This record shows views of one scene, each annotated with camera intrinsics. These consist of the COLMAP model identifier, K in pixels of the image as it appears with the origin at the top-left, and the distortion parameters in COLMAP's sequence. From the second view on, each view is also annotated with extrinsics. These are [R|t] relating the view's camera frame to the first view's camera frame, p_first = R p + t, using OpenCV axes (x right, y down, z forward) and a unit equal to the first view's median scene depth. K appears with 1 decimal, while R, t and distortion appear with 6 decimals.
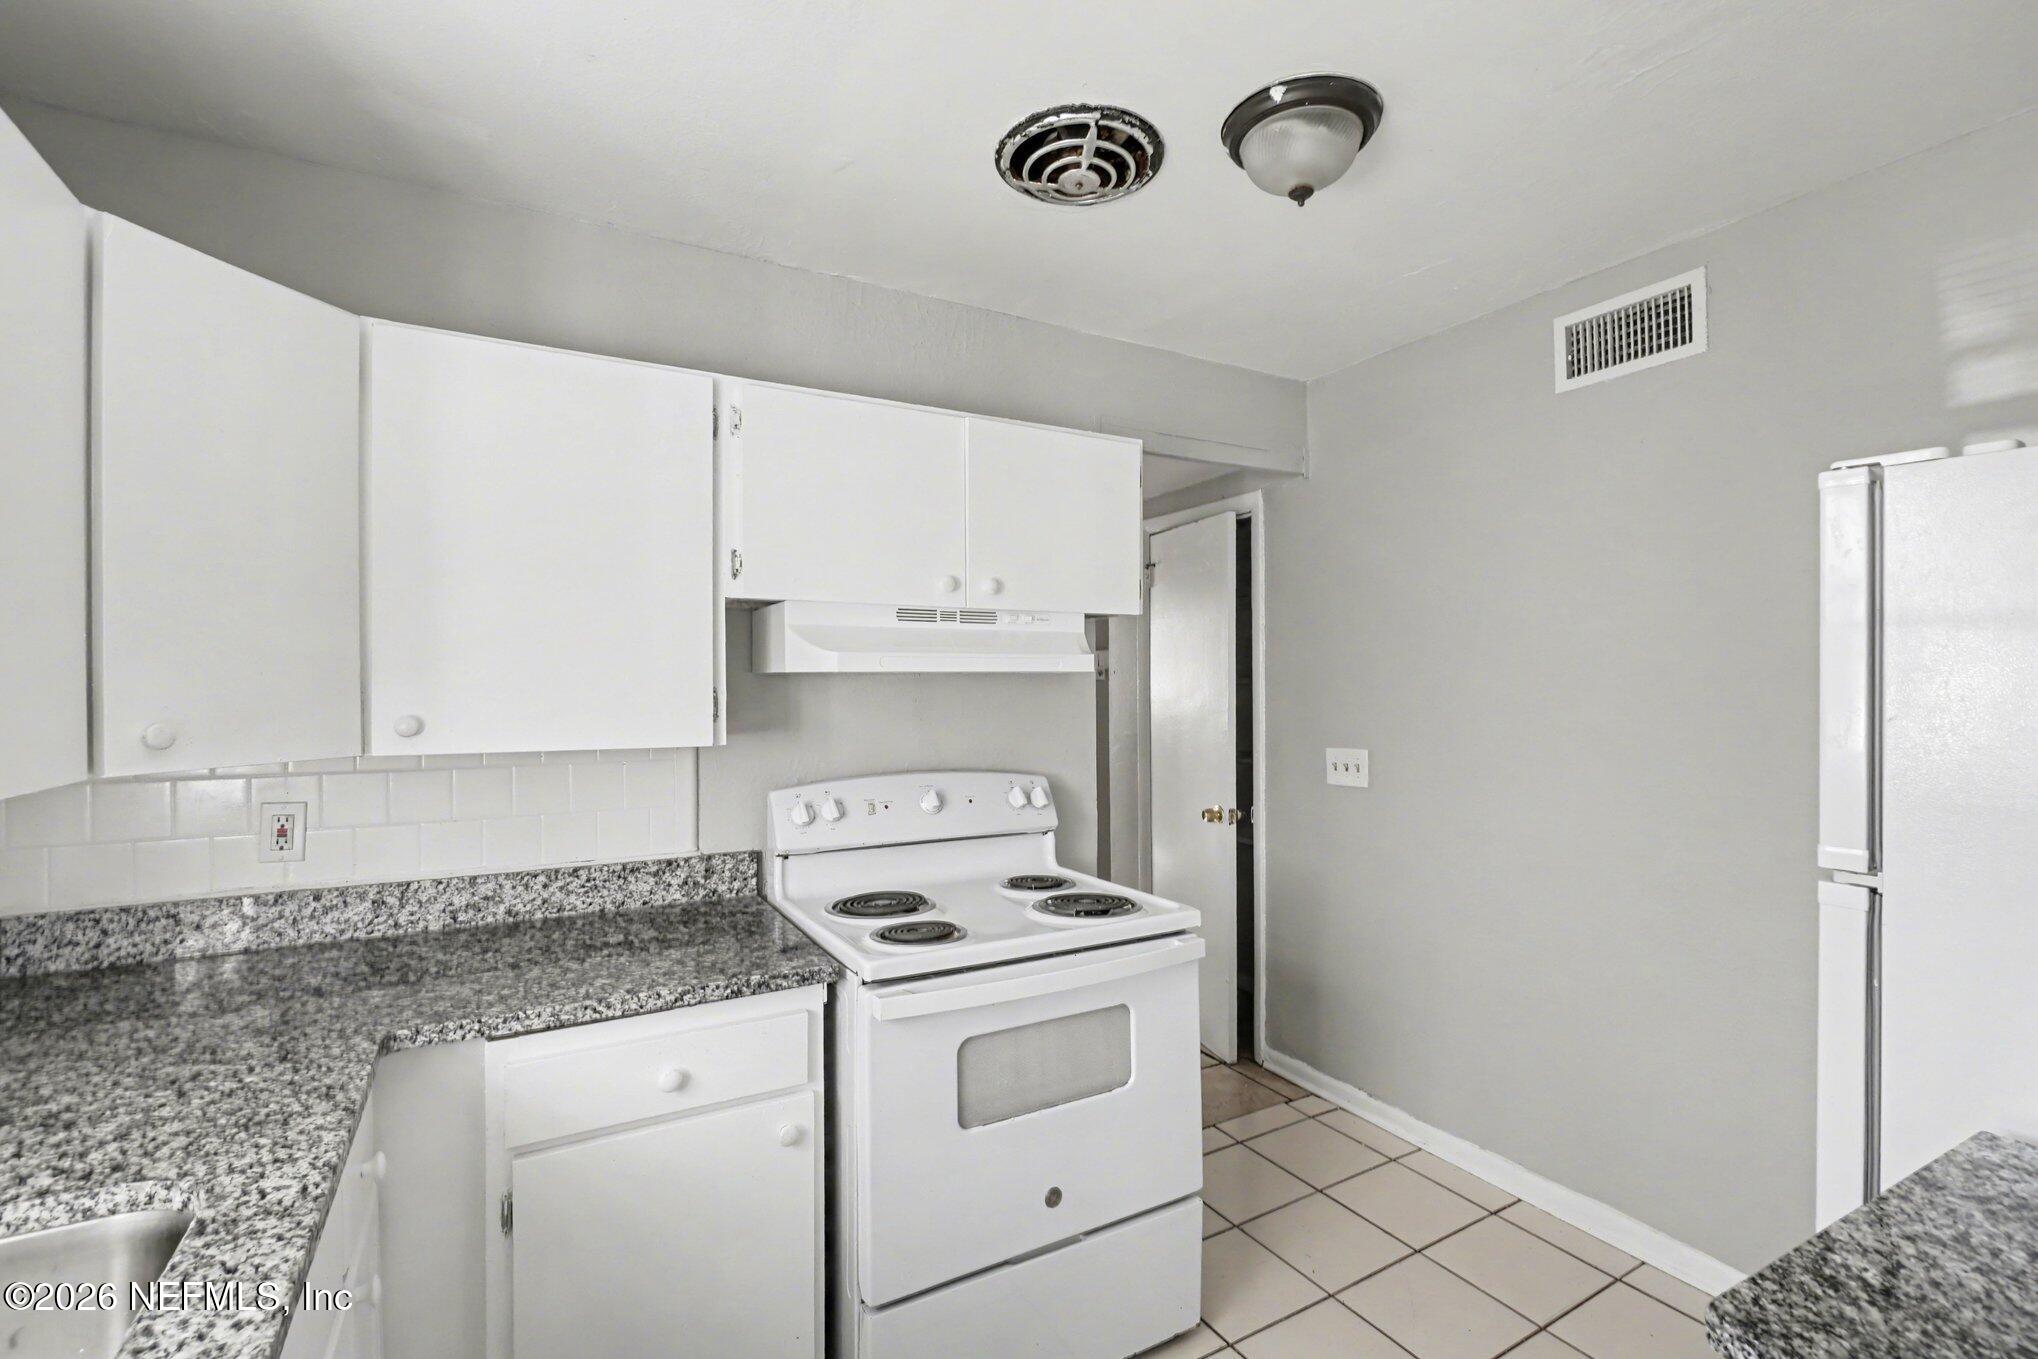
lens RADIAL K [[916.4, 0, 1030.6], [0, 916.4, 686.9], [0, 0, 1]] dist [-0.004386, -0.002312]
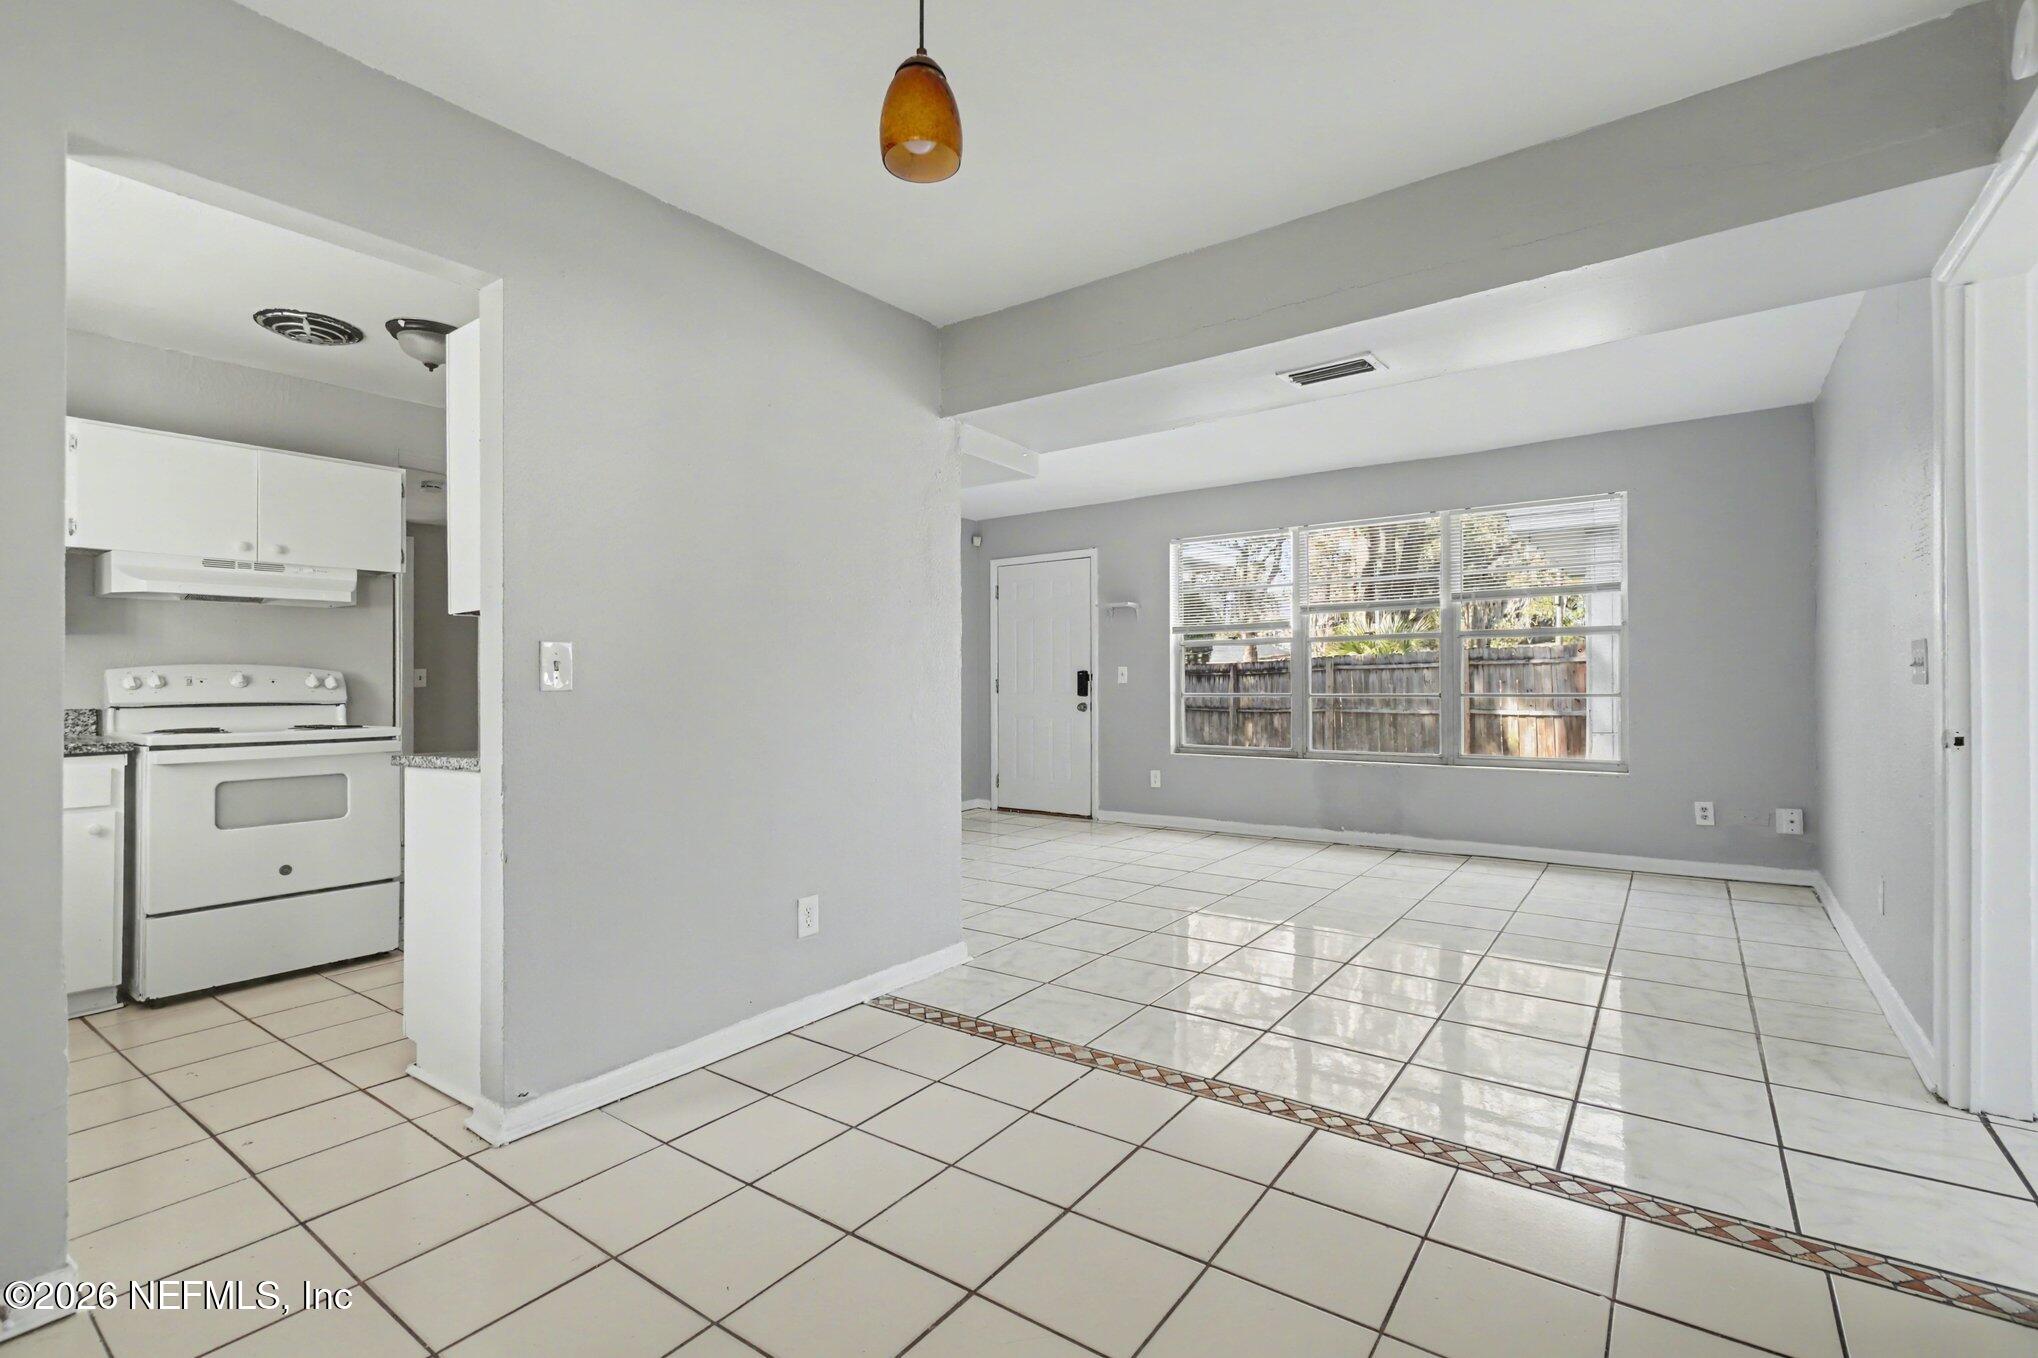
lens RADIAL K [[916.4, 0, 1014.8], [0, 916.4, 667.2], [0, 0, 1]] dist [-0.004386, -0.002312]
pose [[0.912336, 0.003435, 0.409428, 0.517938], [0.002686, 0.999893, -0.014374, 0.138008], [-0.409433, 0.014214, 0.912229, -1.112997]]
